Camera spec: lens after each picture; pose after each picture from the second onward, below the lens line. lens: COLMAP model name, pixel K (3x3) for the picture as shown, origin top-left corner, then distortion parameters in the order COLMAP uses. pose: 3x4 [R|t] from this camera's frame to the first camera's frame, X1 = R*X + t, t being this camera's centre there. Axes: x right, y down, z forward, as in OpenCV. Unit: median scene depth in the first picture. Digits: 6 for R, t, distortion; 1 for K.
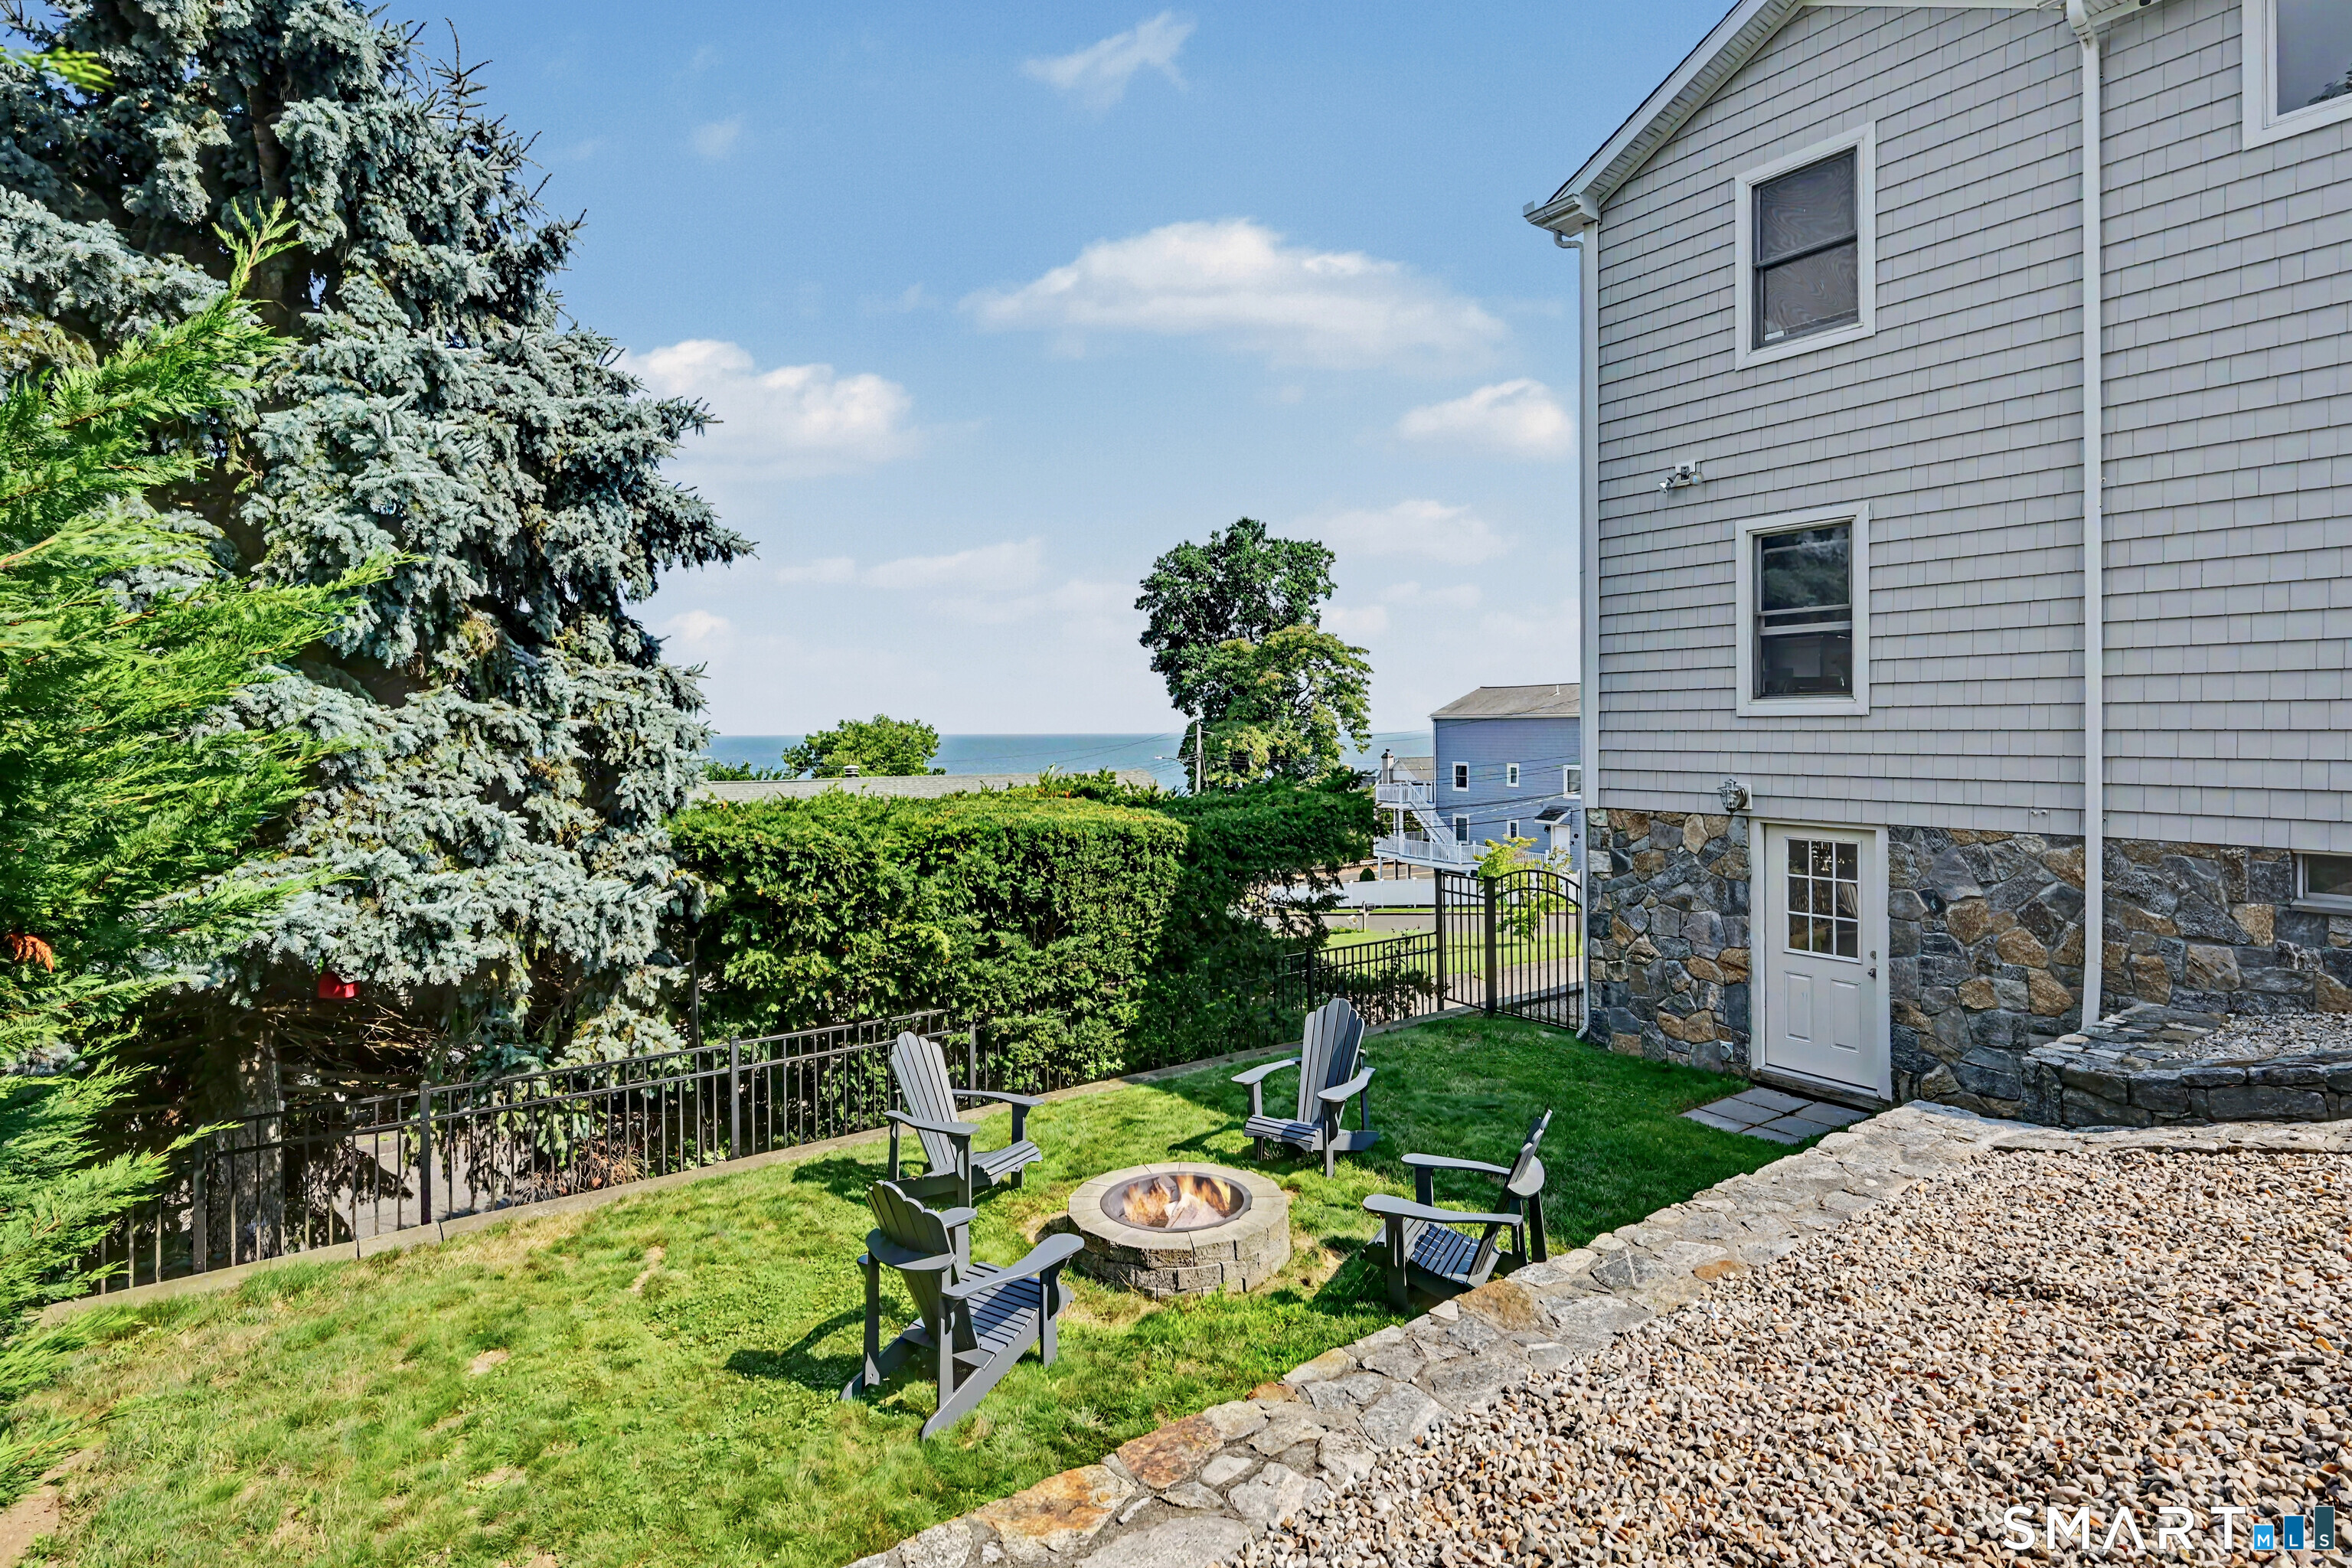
lens RADIAL K [[1167.1, 0, 1173.2], [0, 1167.1, 739.0], [0, 0, 1]] dist [0.001364, -0.000241]
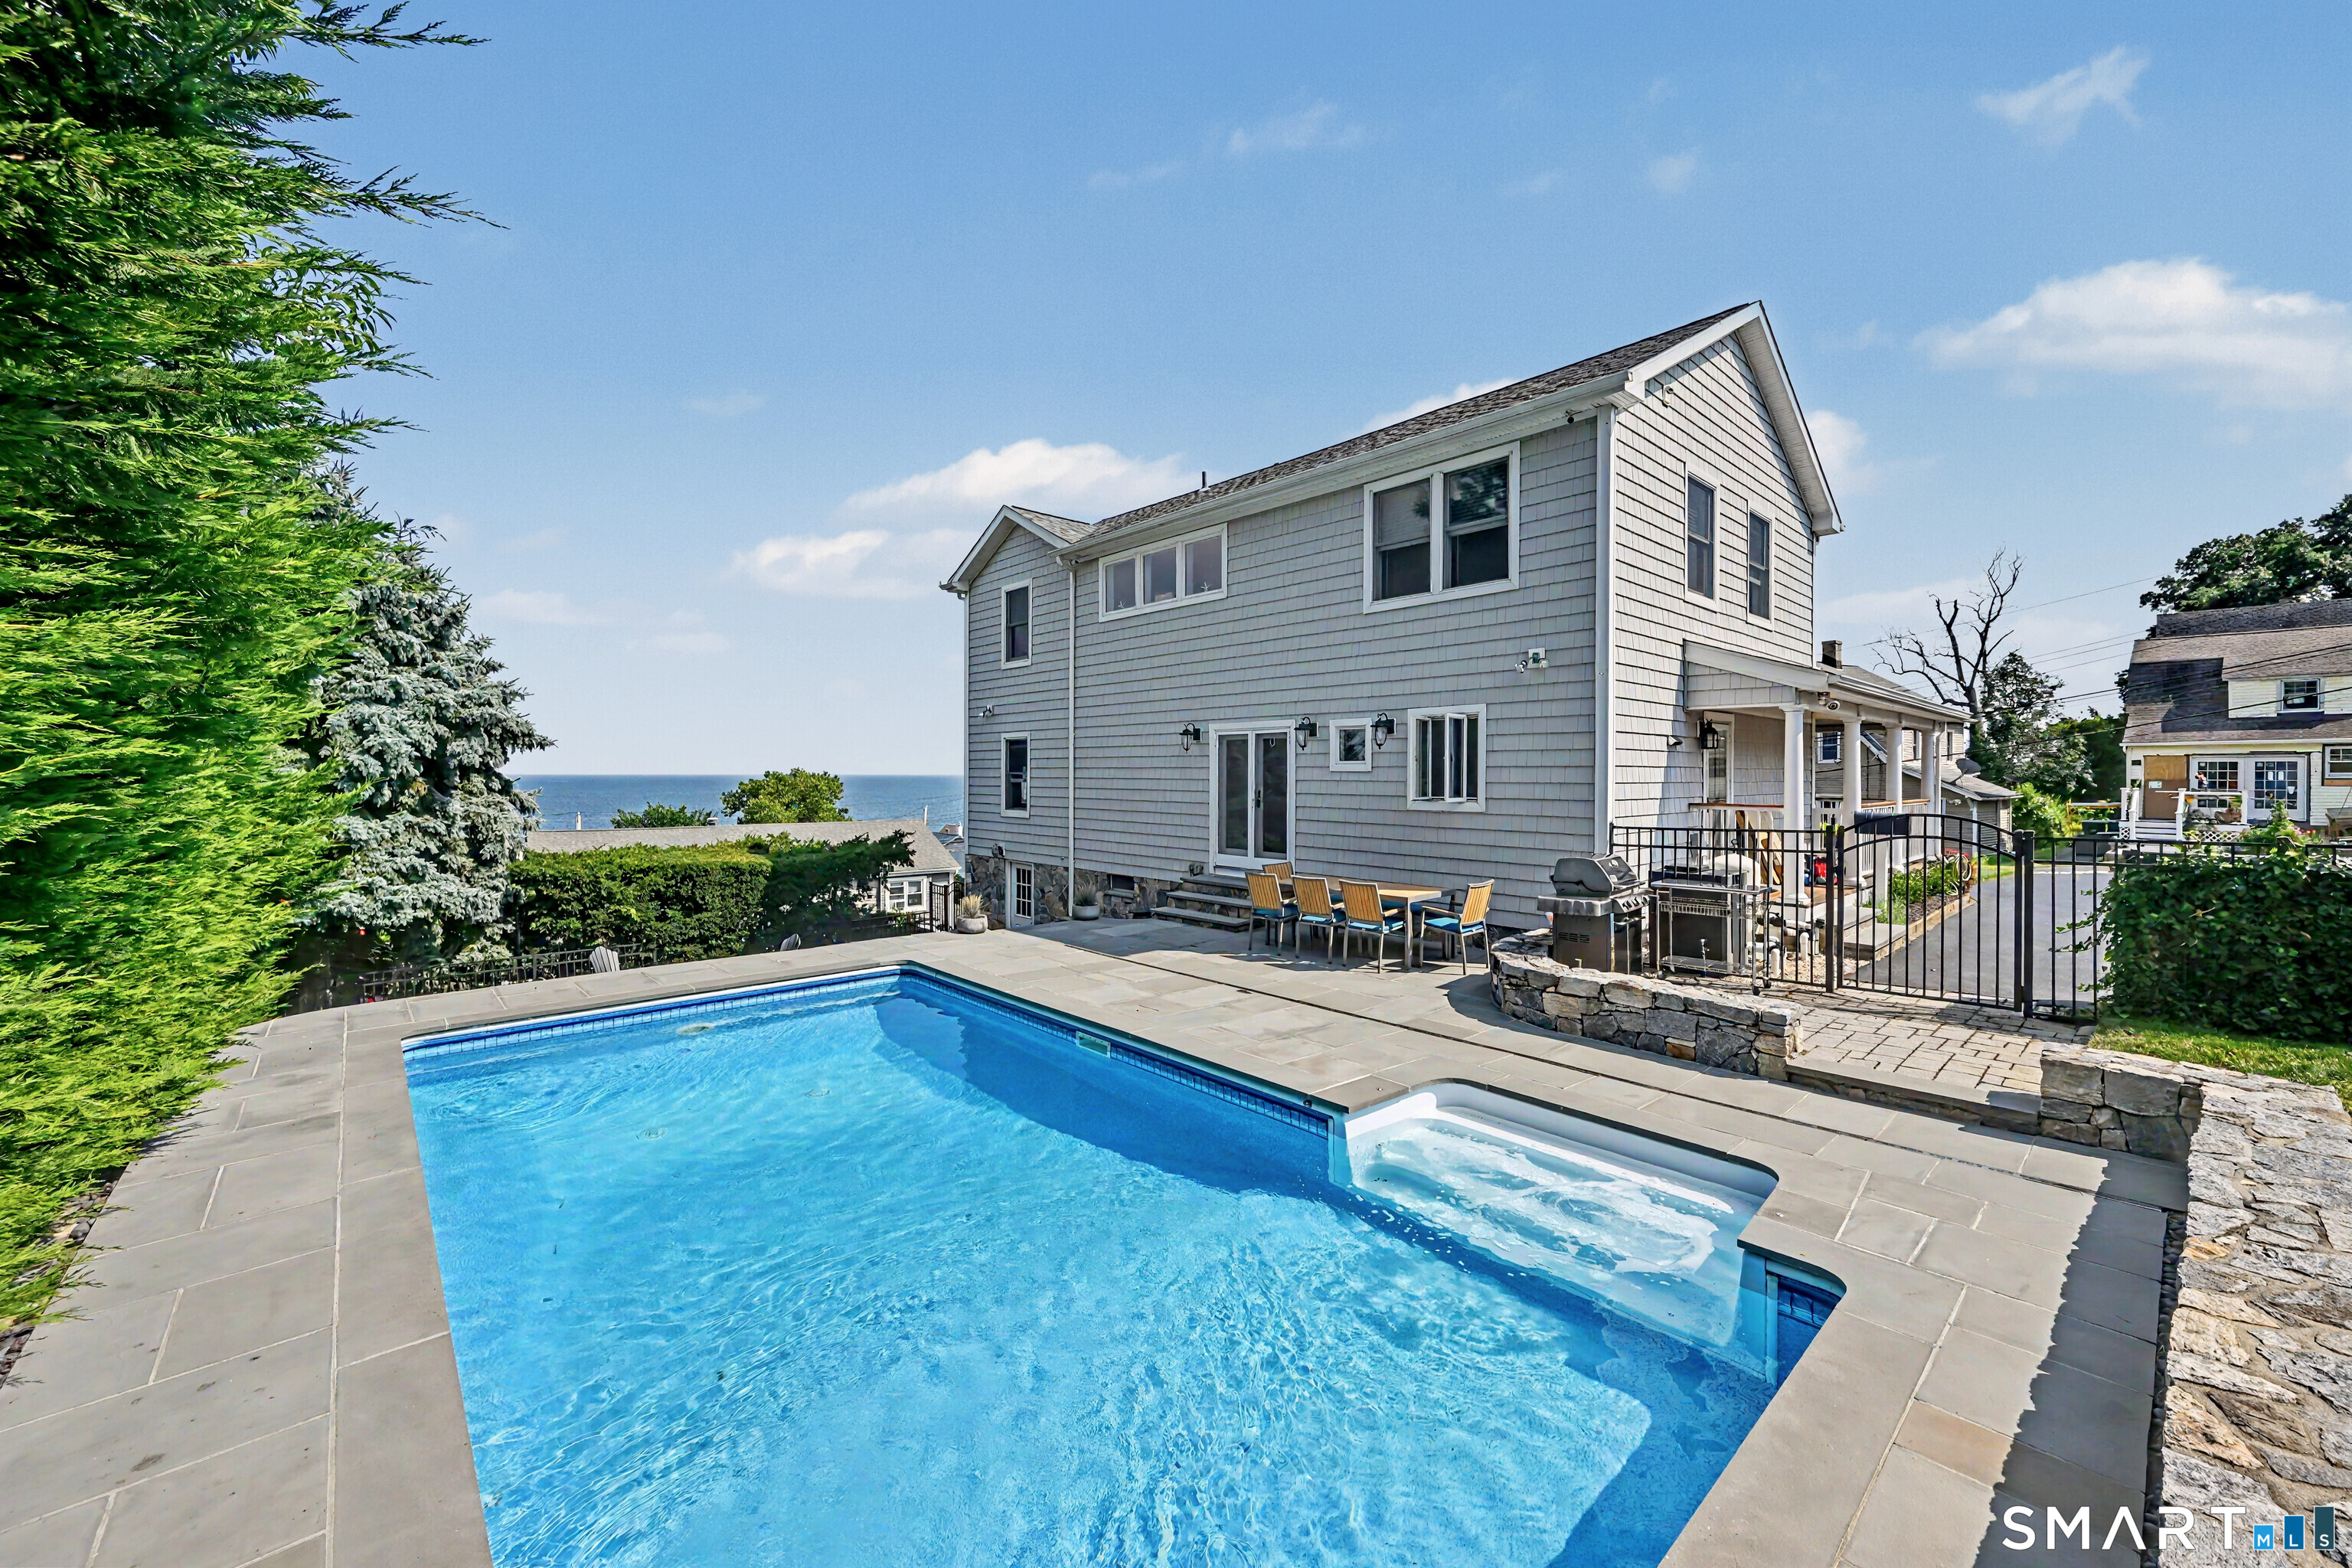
lens RADIAL K [[934.2, 0, 1182.6], [0, 934.2, 785.2], [0, 0, 1]] dist [-0.000027, -0.000014]
pose [[0.993529, 0.004298, 0.113499, 0.753557], [-0.004945, 0.999973, 0.005420, -0.111929], [-0.113472, -0.005946, 0.993523, -1.098889]]
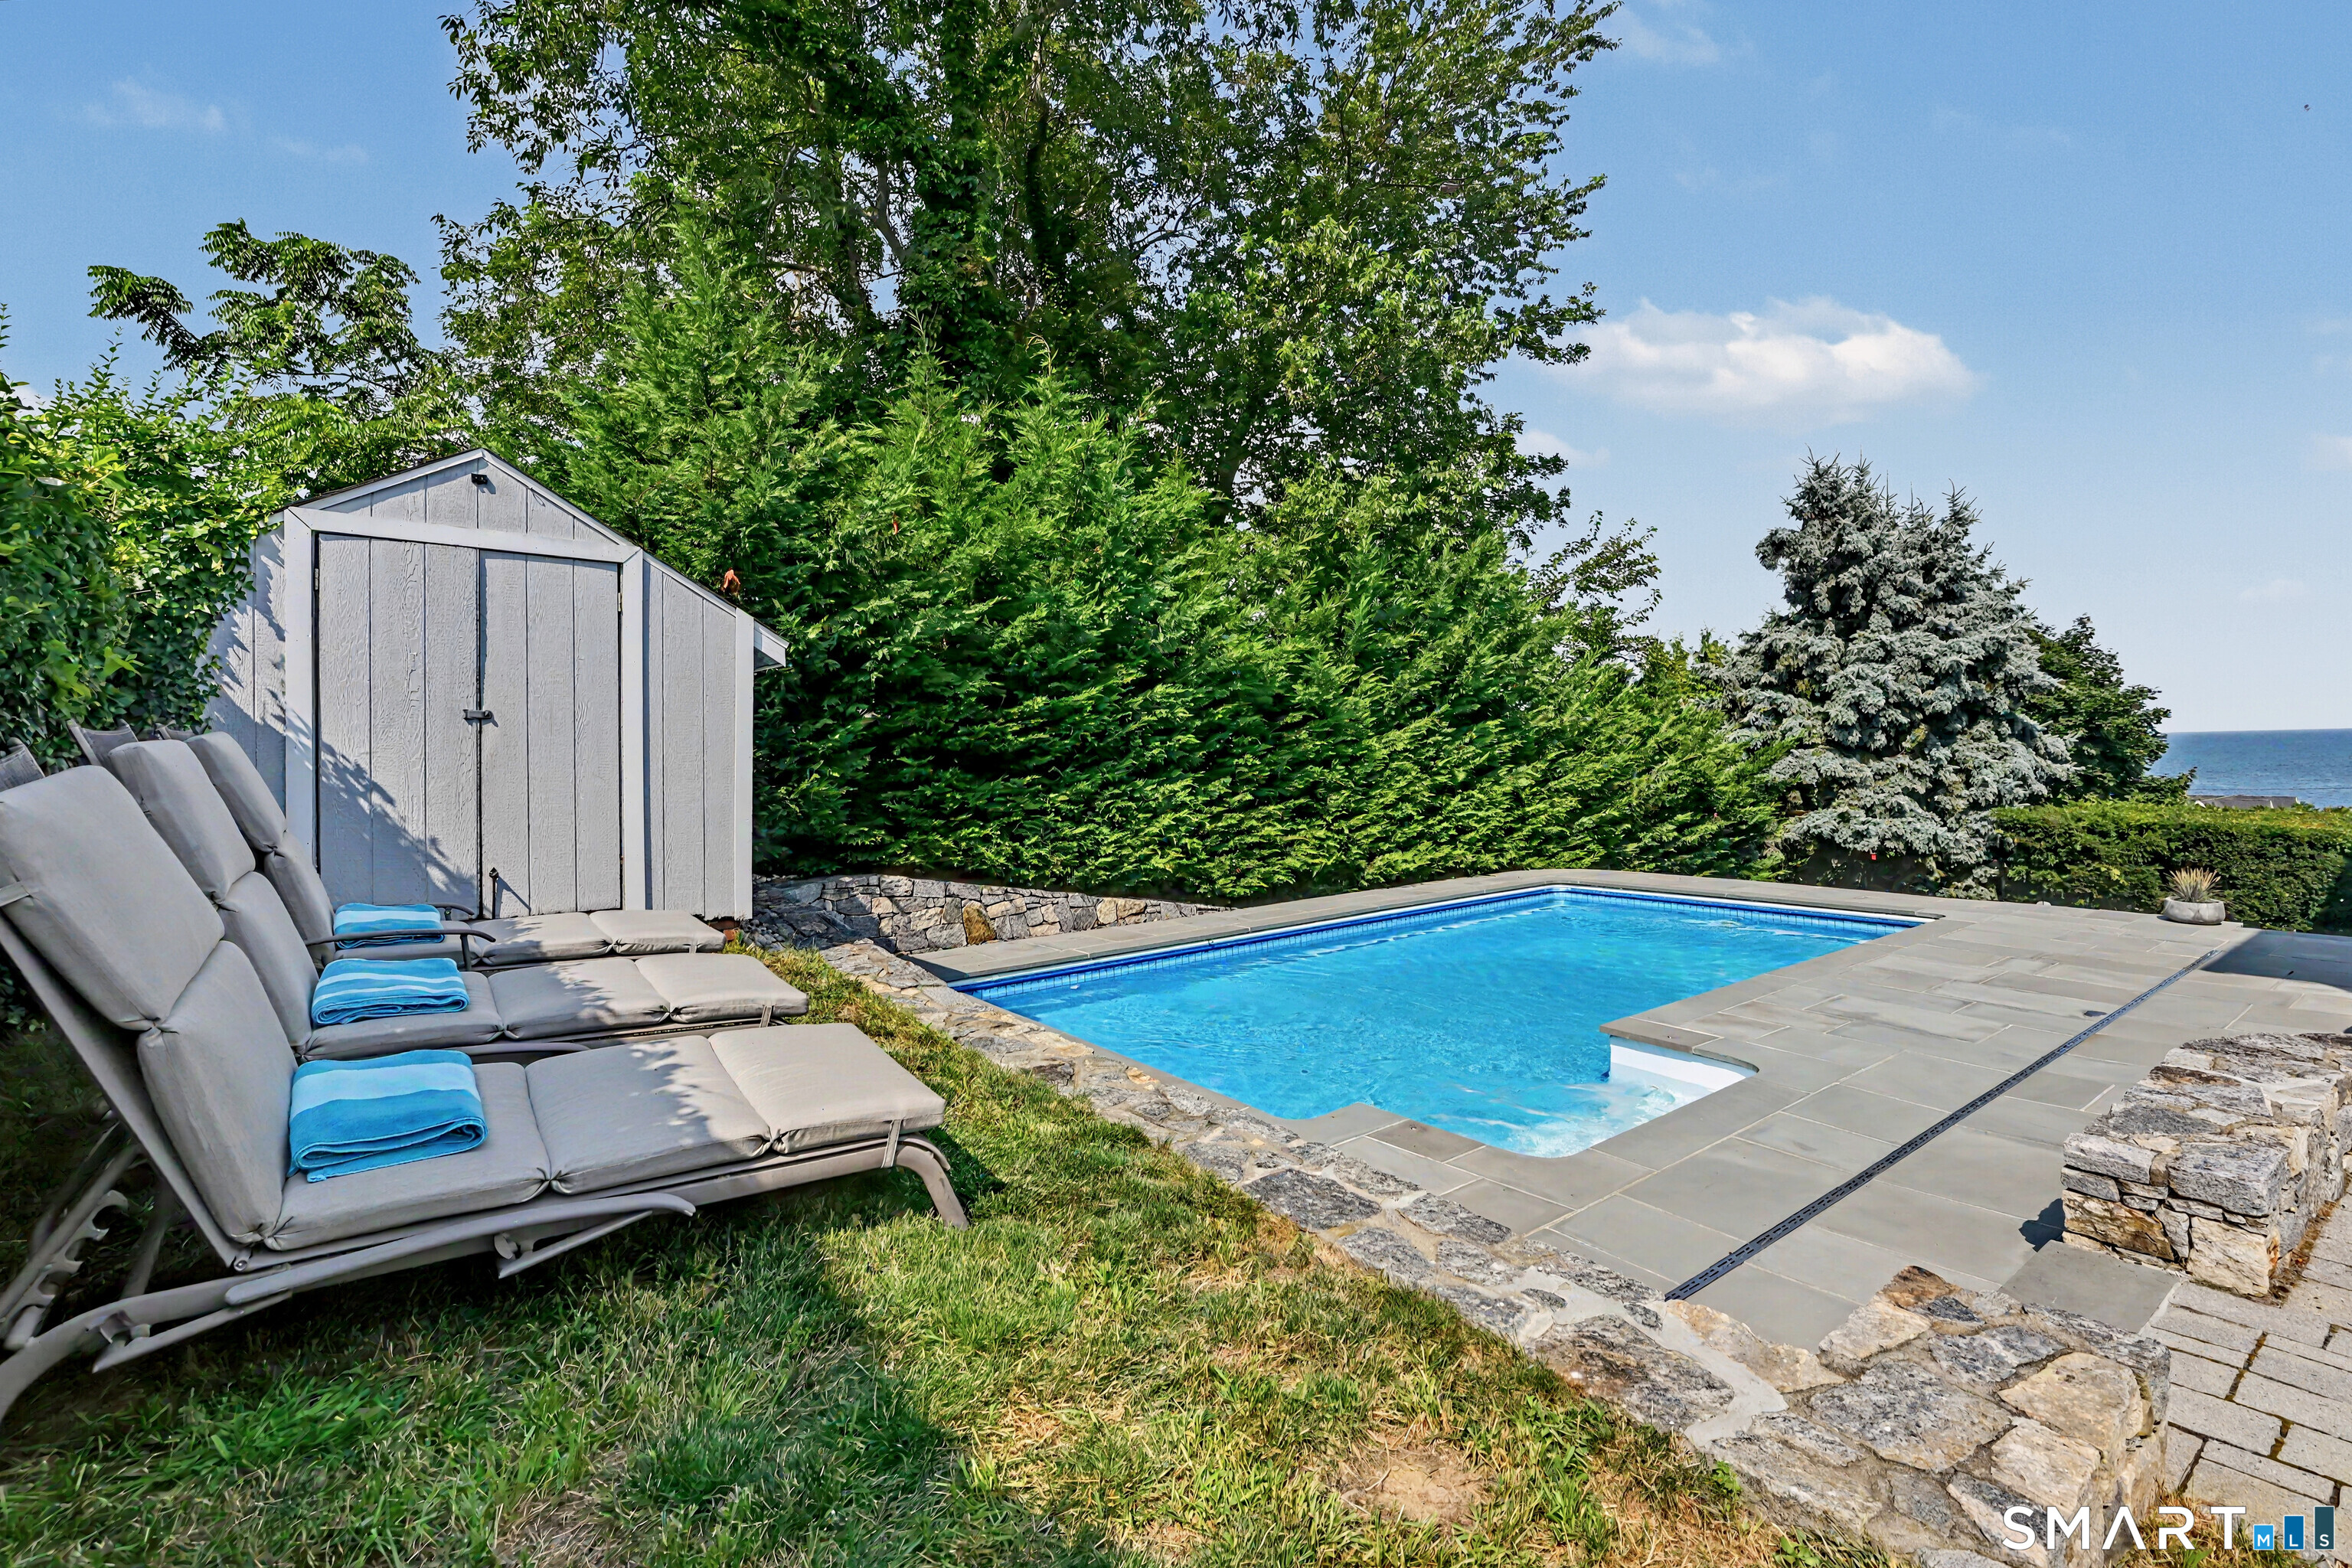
lens RADIAL K [[1060.3, 0, 1194.2], [0, 1060.3, 738.1], [0, 0, 1]] dist [-0.001528, -0.000061]
pose [[0.042841, -0.008048, -0.999049, 1.742649], [0.018273, 0.999807, -0.007270, -0.091512], [0.998915, -0.017944, 0.042980, -0.764812]]
